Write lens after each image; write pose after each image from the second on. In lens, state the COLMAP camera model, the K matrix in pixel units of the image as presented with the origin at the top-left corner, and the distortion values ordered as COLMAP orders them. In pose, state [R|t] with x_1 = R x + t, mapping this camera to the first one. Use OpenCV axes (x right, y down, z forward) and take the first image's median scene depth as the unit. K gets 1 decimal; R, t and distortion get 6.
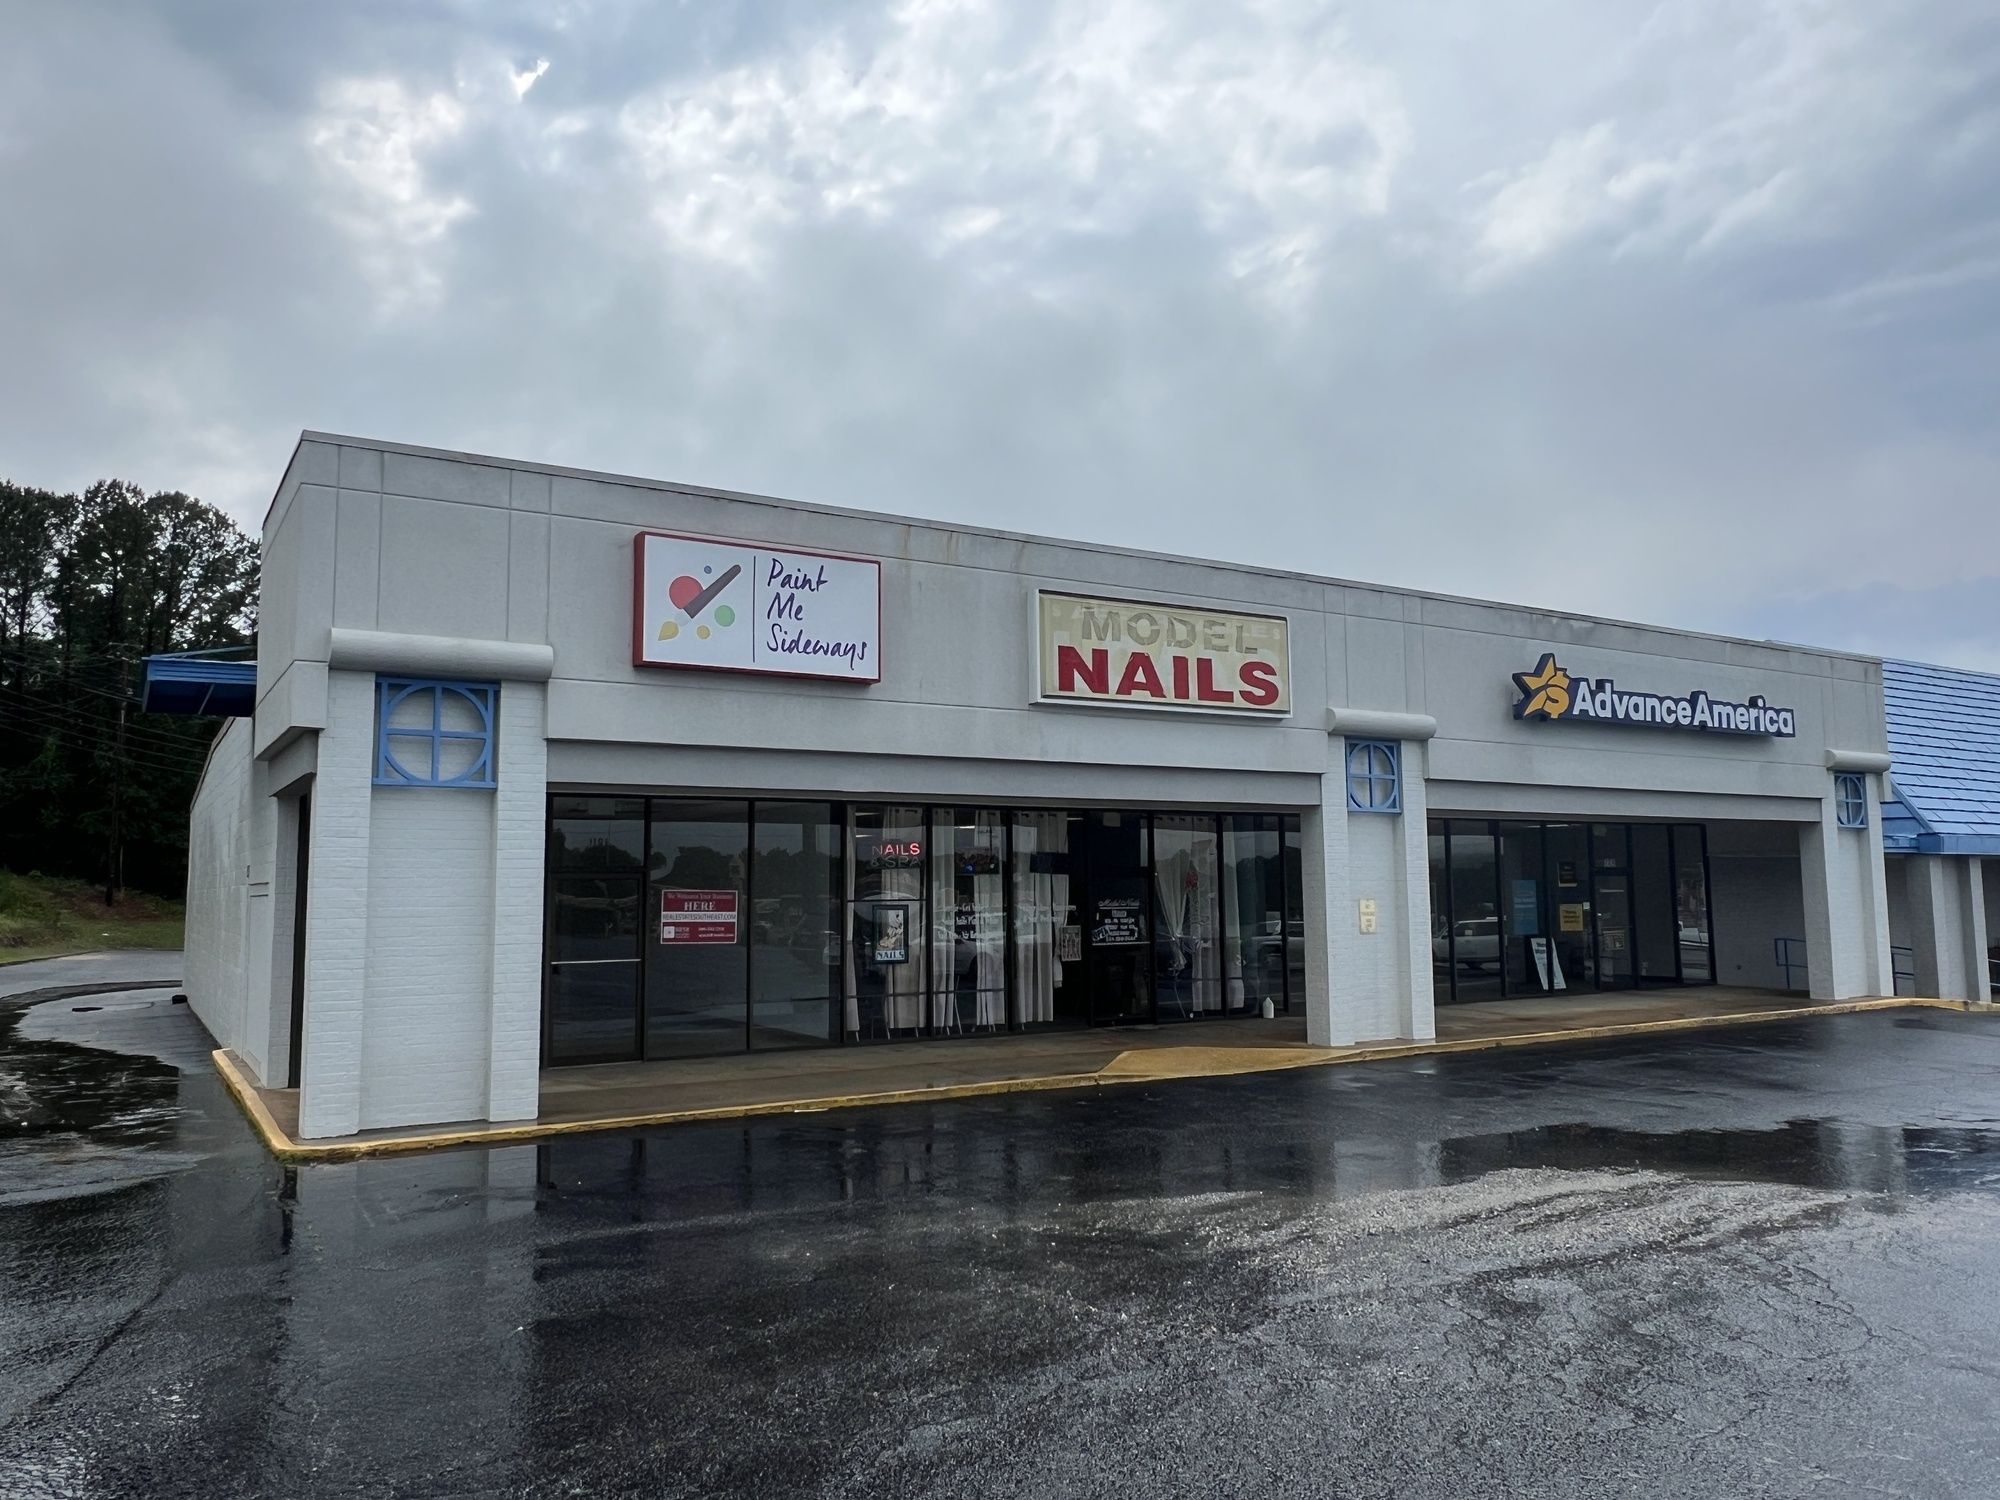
lens RADIAL K [[1423.8, 0, 976.2], [0, 1423.8, 746.4], [0, 0, 1]] dist [0.014194, 0.012192]
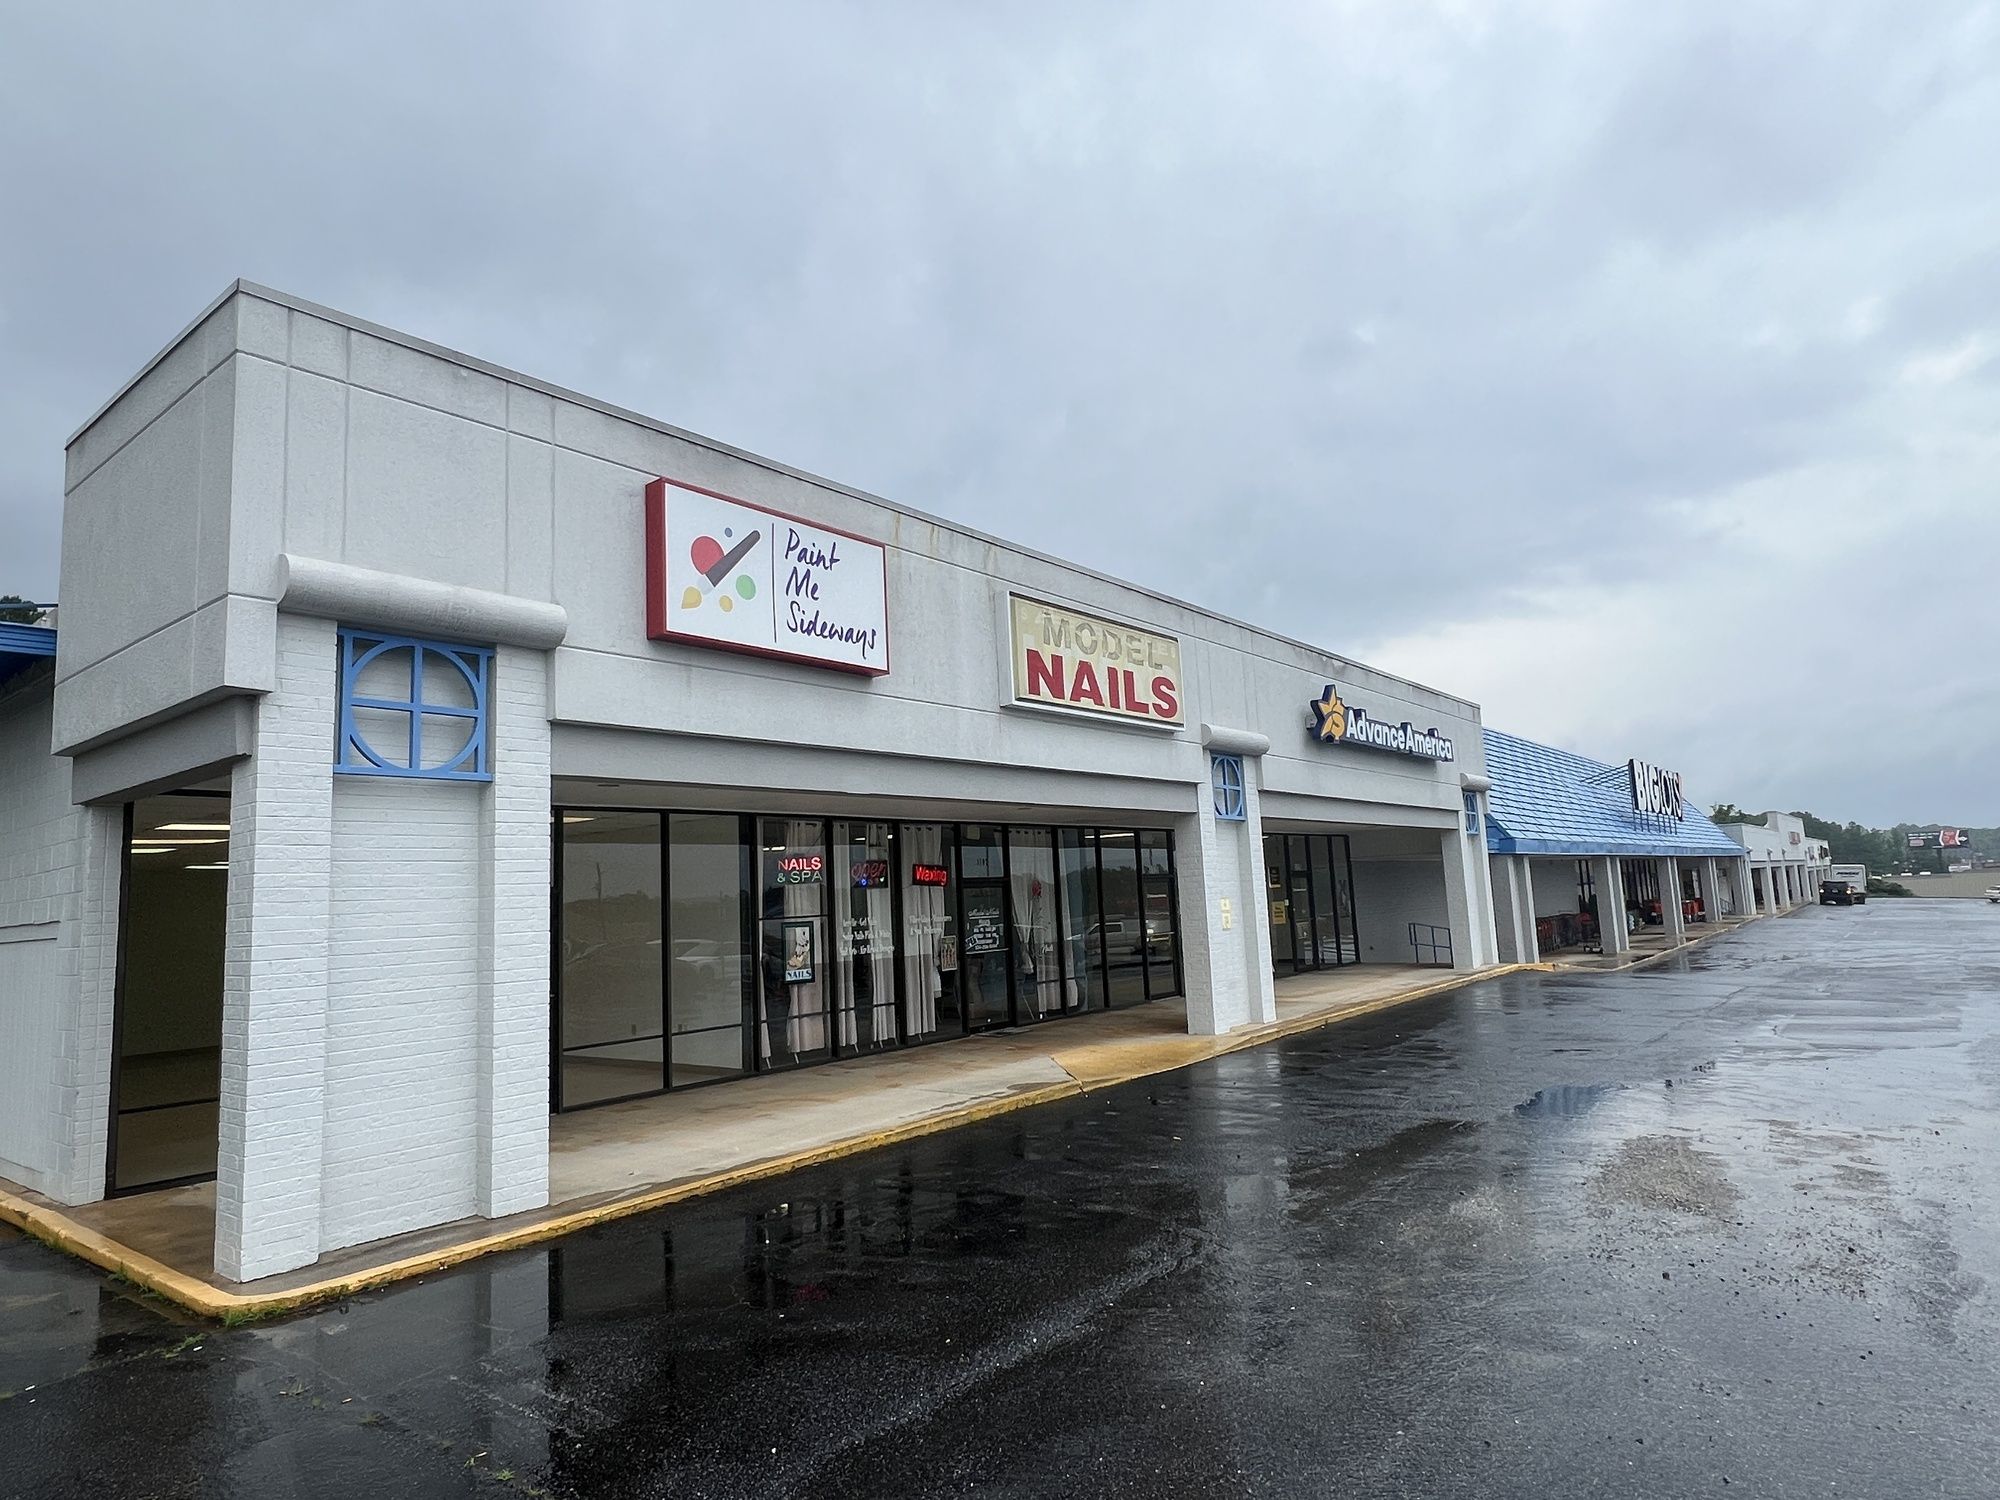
lens RADIAL K [[1163.6, 0, 1002.8], [0, 1163.6, 748.4], [0, 0, 1]] dist [0.007252, -0.006200]
pose [[0.935331, 0.009718, 0.353640, -0.225541], [0.004825, 0.999179, -0.040220, 0.028831], [-0.353740, 0.039325, 0.934517, 0.230958]]
